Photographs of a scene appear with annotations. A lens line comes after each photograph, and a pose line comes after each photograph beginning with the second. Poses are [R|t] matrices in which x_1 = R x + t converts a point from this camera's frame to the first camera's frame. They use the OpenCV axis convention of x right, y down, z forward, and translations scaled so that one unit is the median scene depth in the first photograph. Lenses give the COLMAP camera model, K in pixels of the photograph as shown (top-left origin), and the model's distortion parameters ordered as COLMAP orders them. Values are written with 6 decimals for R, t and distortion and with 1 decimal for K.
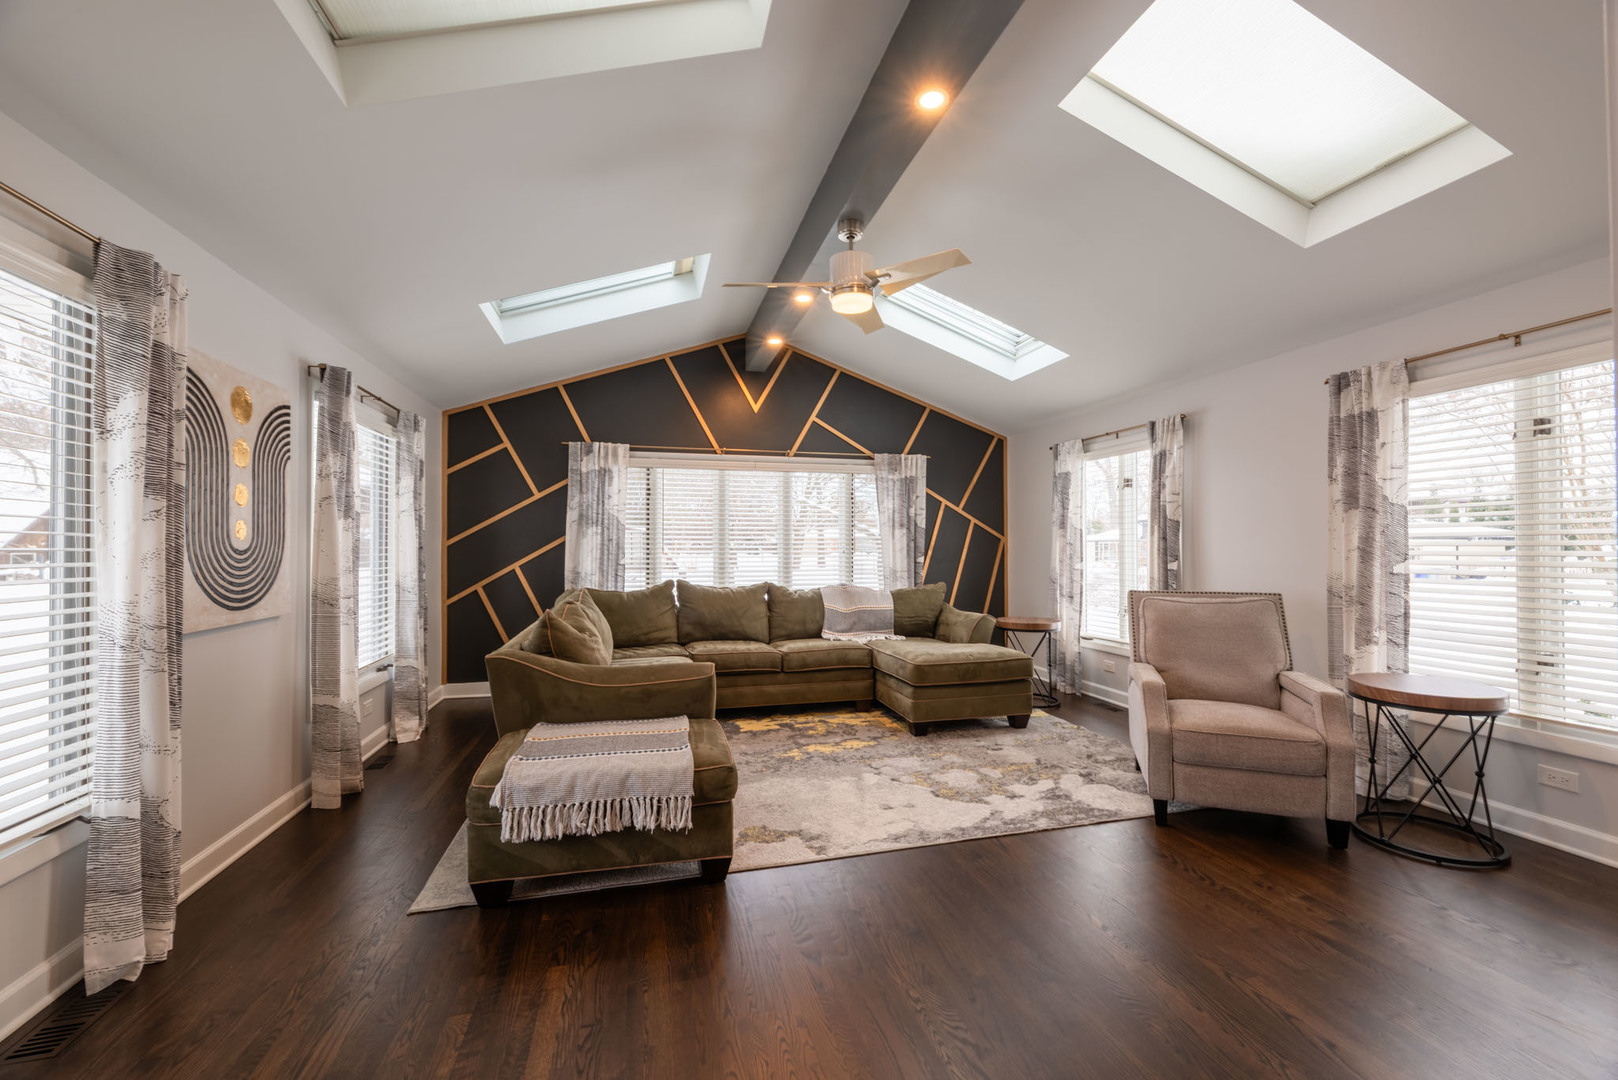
lens RADIAL K [[666.1, 0, 815.3], [0, 666.1, 540.2], [0, 0, 1]] dist [-0.004400, 0.000072]
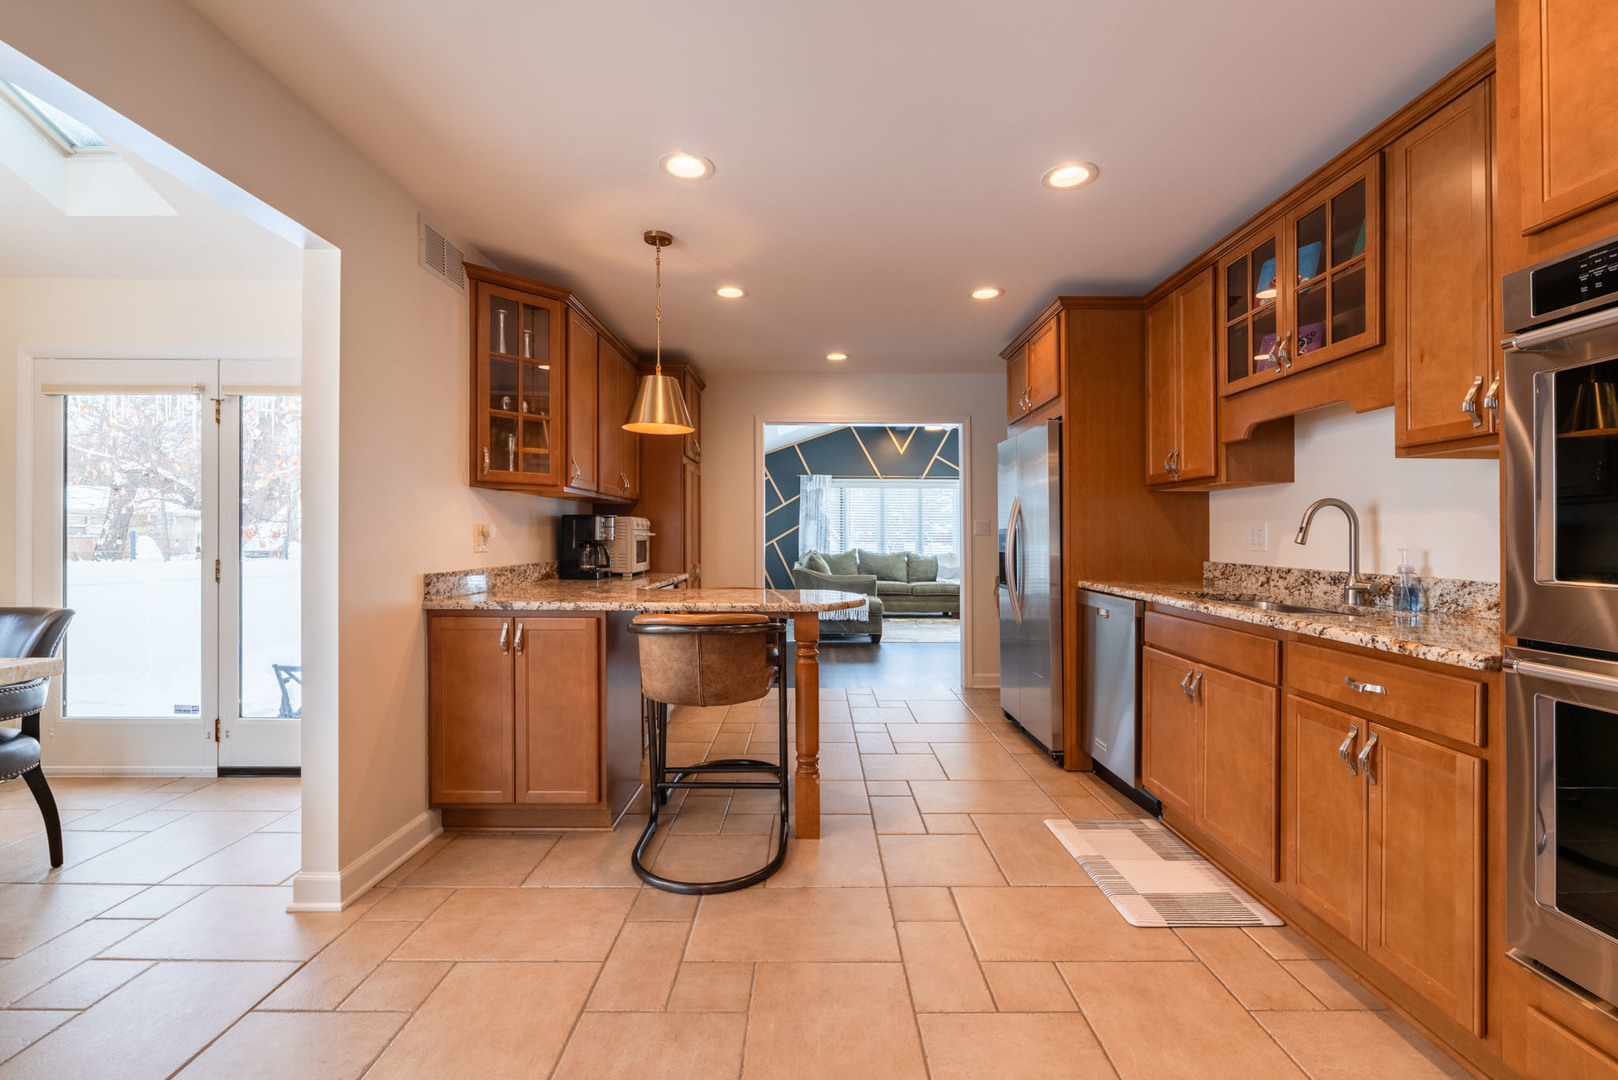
lens RADIAL K [[701.0, 0, 813.5], [0, 701.0, 544.2], [0, 0, 1]] dist [-0.001247, -0.000311]
pose [[0.970805, 0.005866, -0.239800, 0.141473], [-0.003828, 0.999952, 0.008964, 0.029745], [0.239841, -0.007784, 0.970781, -0.924459]]
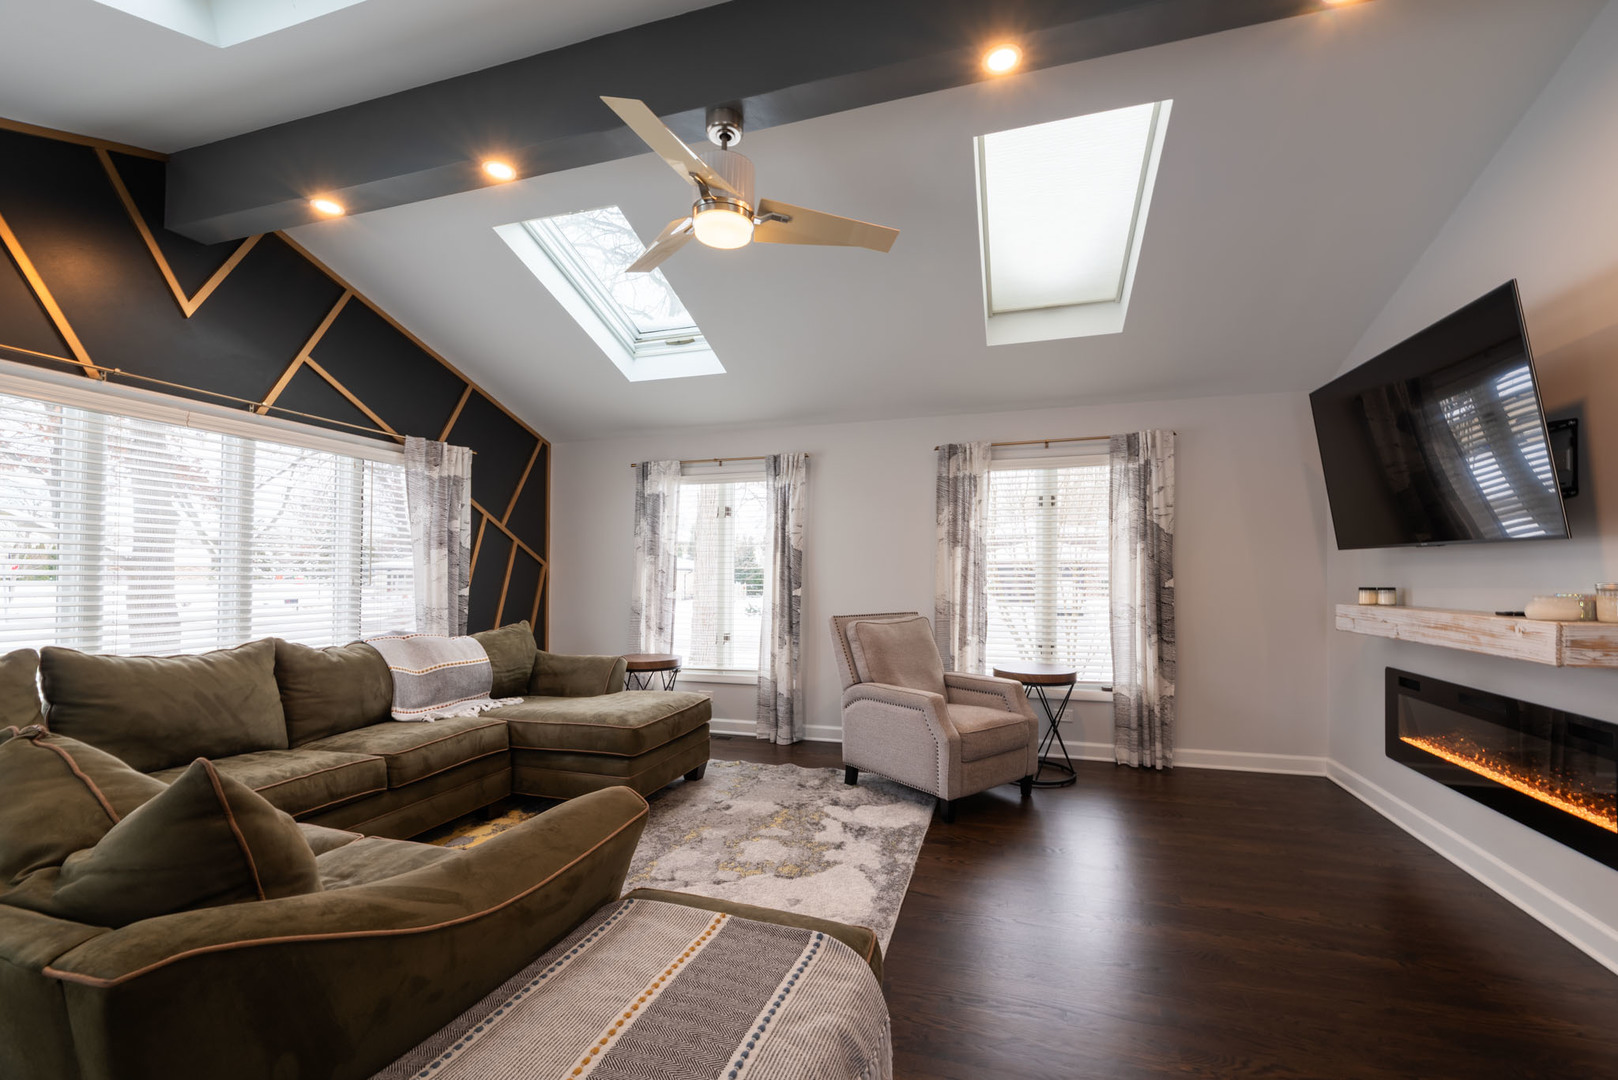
lens RADIAL K [[666.1, 0, 835.9], [0, 666.1, 568.9], [0, 0, 1]] dist [-0.004400, 0.000072]
pose [[0.515114, 0.010088, 0.857063, -0.305898], [-0.009348, 0.999937, -0.006151, 0.005858], [-0.857071, -0.004843, 0.515176, 0.331270]]
